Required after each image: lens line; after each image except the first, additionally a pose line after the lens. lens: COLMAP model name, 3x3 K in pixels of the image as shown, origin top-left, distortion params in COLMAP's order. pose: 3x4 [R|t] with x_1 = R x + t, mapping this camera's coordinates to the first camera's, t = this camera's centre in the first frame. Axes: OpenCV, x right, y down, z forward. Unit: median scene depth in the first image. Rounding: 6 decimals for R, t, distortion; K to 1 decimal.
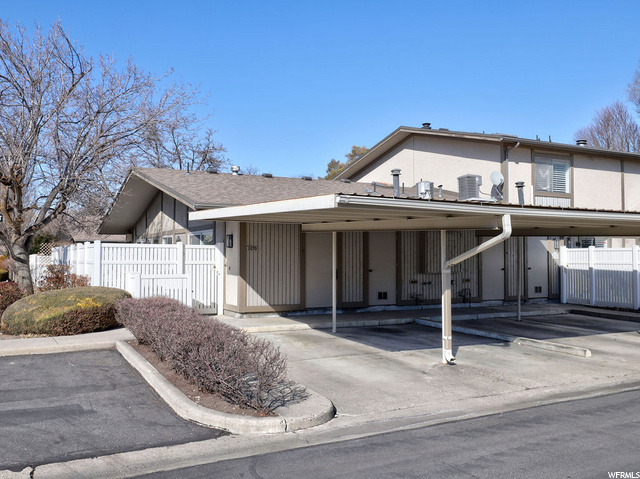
lens RADIAL K [[503.3, 0, 320.0], [0, 503.3, 239.5], [0, 0, 1]] dist [0.003430, 0.003200]
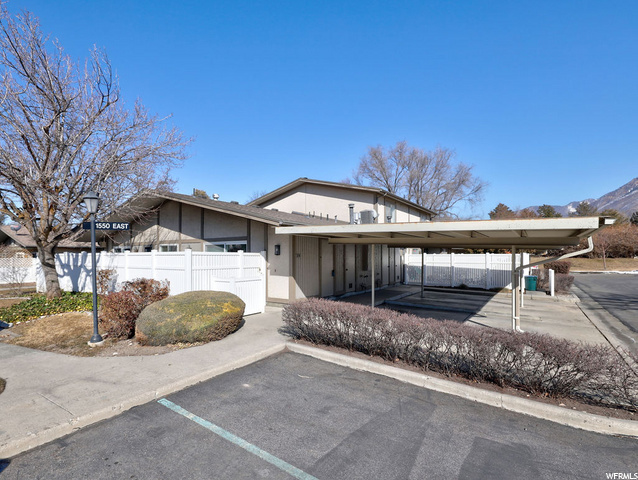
lens RADIAL K [[302.5, 0, 343.1], [0, 302.5, 249.6], [0, 0, 1]] dist [-0.001019, 0.000249]
pose [[0.927684, 0.008685, 0.373266, -0.233000], [-0.011483, 0.999920, 0.005273, -0.003391], [-0.373190, -0.009178, 0.927710, 0.148590]]
